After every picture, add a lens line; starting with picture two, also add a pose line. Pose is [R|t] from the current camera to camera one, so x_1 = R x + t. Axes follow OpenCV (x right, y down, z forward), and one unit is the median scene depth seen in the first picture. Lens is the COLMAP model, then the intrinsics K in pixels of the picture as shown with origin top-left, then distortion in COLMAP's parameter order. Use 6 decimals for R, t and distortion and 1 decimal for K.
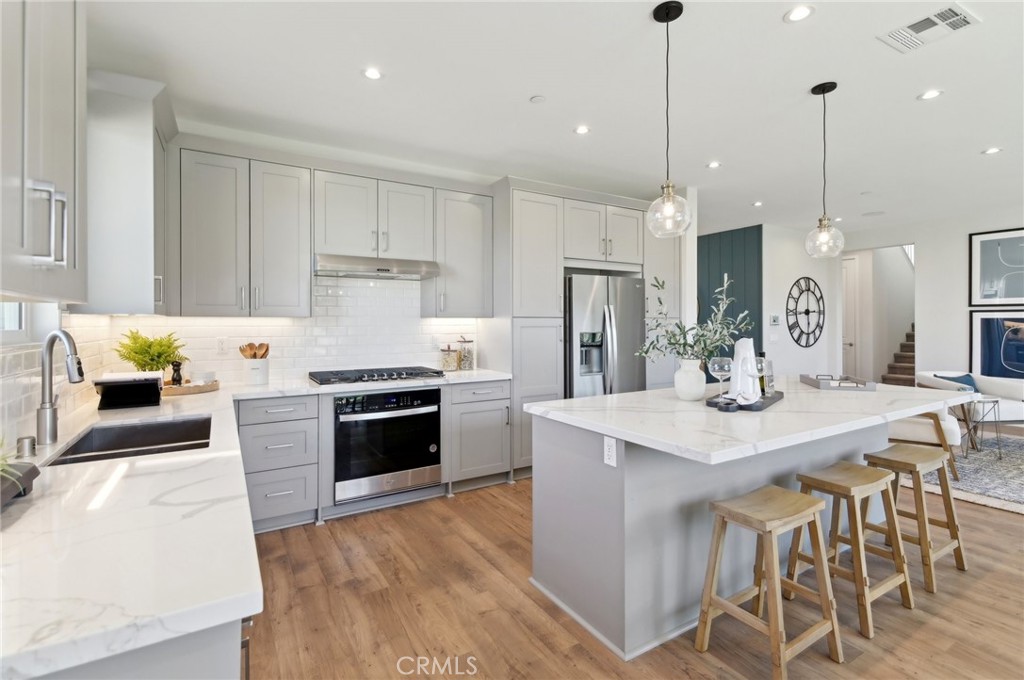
lens RADIAL K [[476.2, 0, 508.5], [0, 476.2, 329.5], [0, 0, 1]] dist [-0.002354, -0.000385]
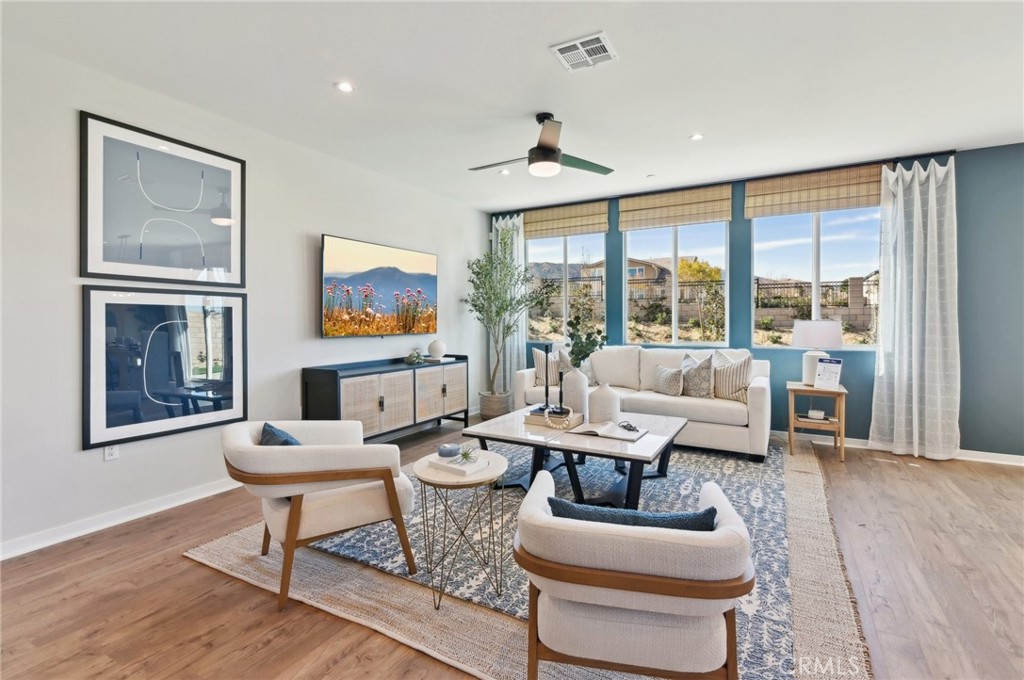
lens RADIAL K [[476.2, 0, 511.1], [0, 476.2, 329.7], [0, 0, 1]] dist [-0.002354, -0.000385]
pose [[-0.489650, -0.005861, 0.871900, 0.393075], [0.009038, 0.999890, 0.011797, -0.000186], [-0.871872, 0.013656, -0.489543, 0.875891]]
